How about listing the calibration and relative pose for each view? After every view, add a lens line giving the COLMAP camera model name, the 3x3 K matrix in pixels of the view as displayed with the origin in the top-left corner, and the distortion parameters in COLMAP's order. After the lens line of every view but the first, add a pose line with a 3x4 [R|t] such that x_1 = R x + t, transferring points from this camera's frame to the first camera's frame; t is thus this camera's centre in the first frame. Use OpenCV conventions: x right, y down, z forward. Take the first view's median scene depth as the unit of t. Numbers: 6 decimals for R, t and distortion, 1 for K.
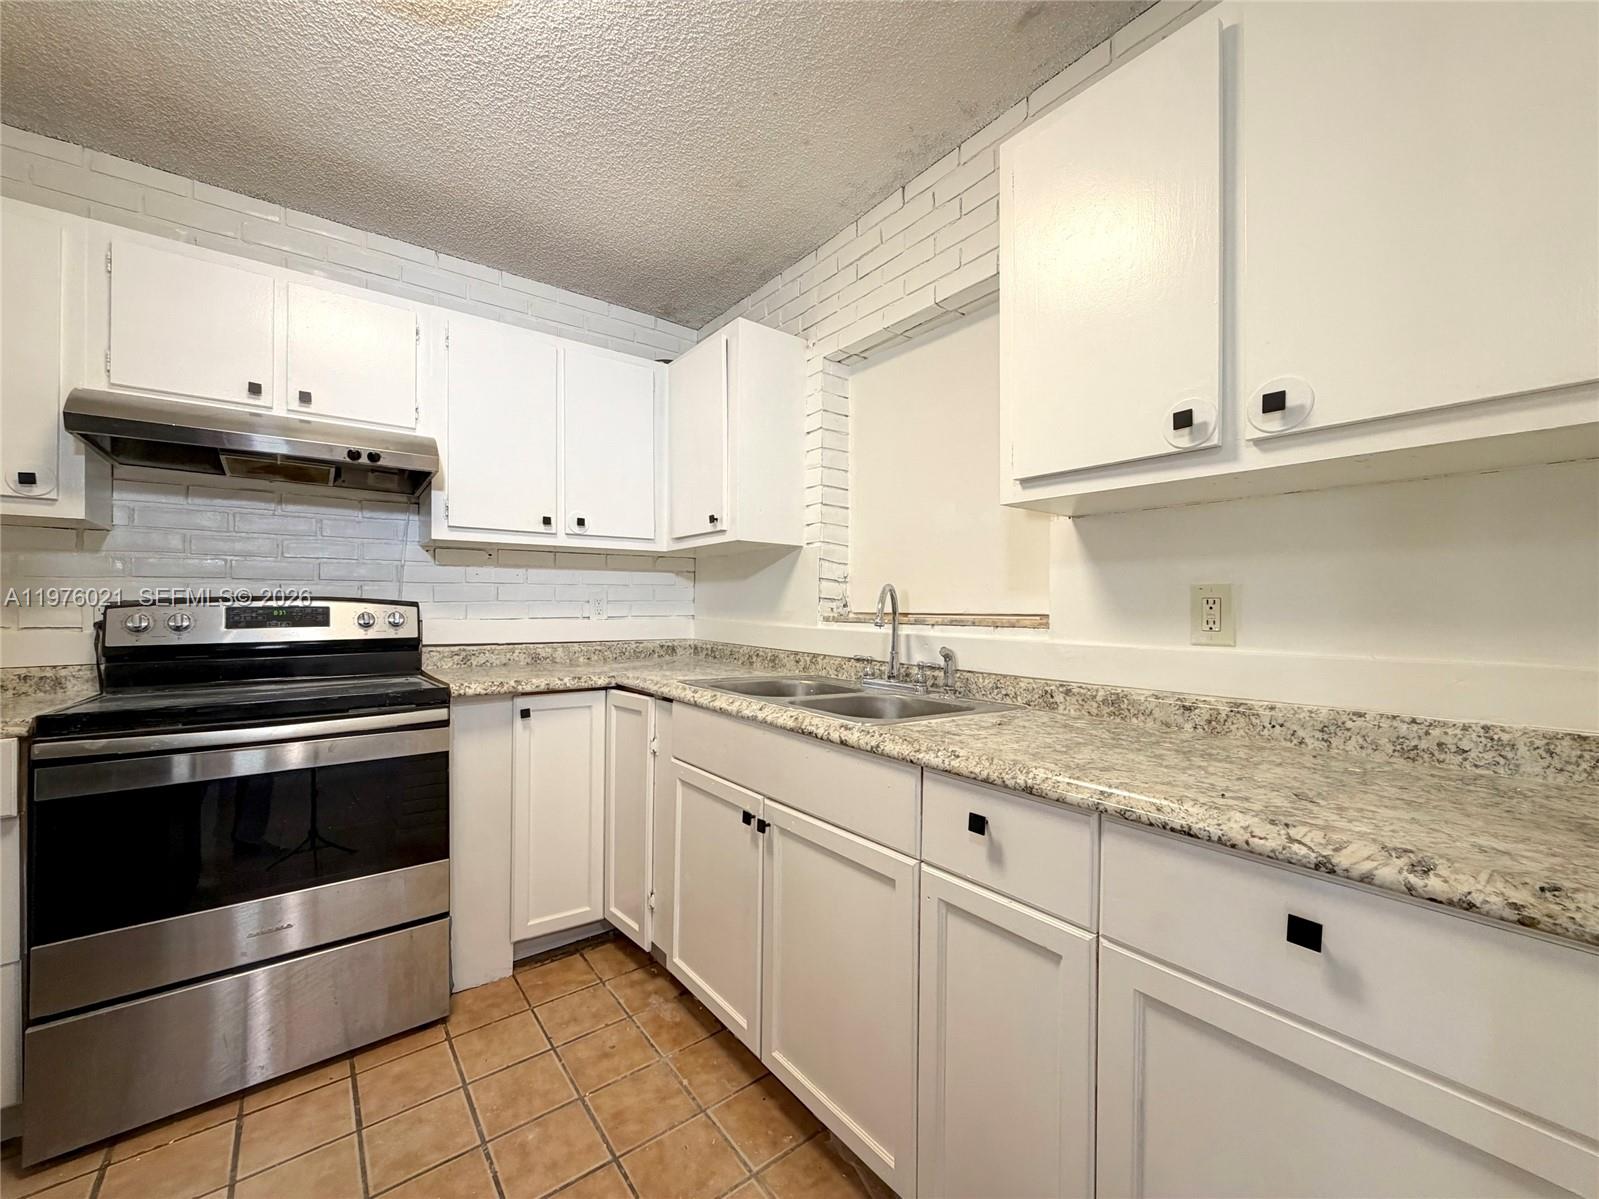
lens RADIAL K [[642.1, 0, 799.5], [0, 642.1, 599.5], [0, 0, 1]] dist [-0.000857, -0.000097]
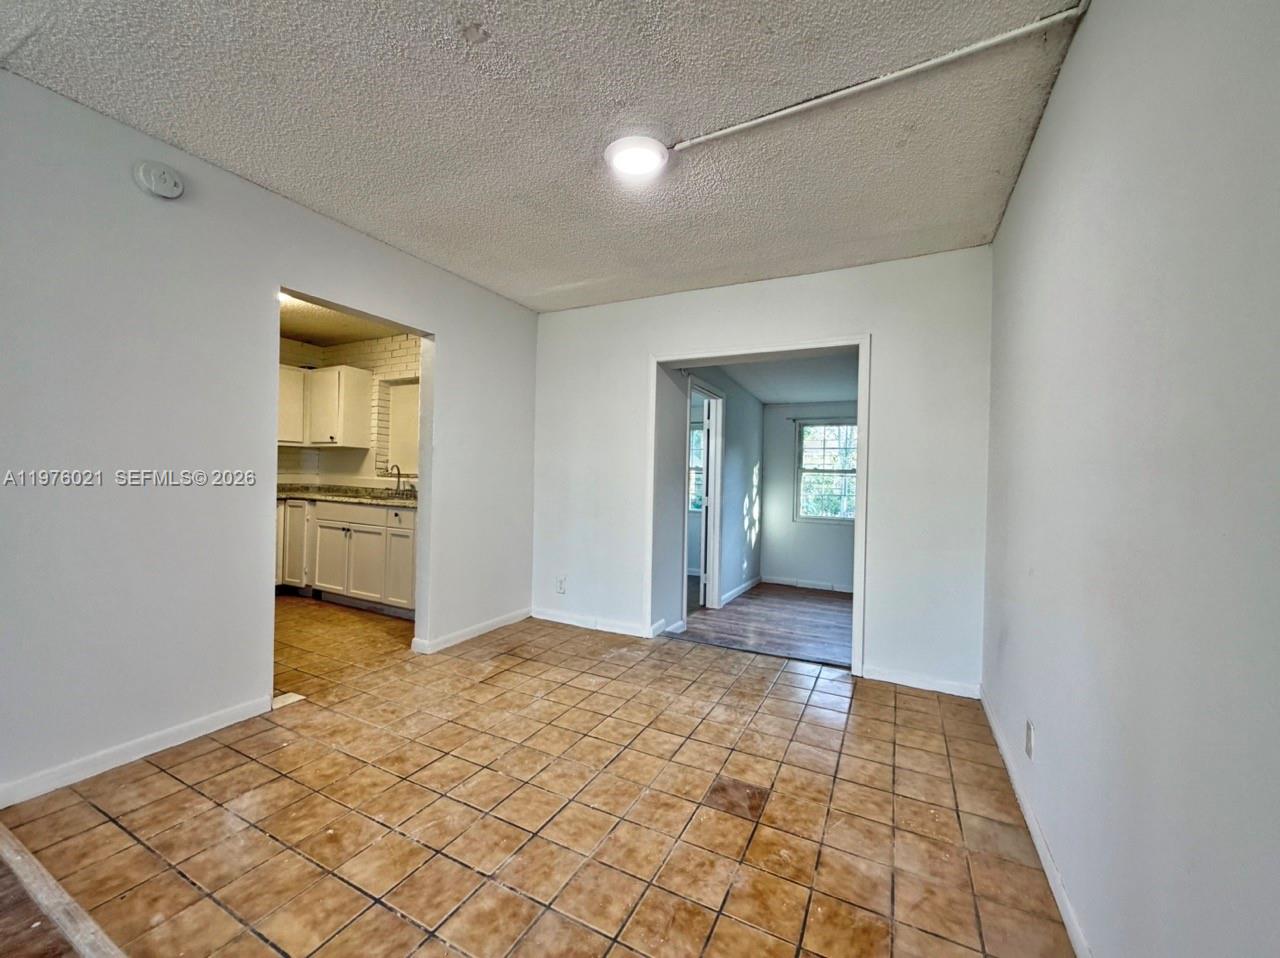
lens RADIAL K [[514.0, 0, 640.0], [0, 514.0, 479.0], [0, 0, 1]] dist [-0.000857, -0.000097]
pose [[0.906020, 0.020364, 0.422746, 0.148995], [-0.028927, 0.999486, 0.013850, -0.021971], [-0.422246, -0.024777, 0.906143, -1.725776]]
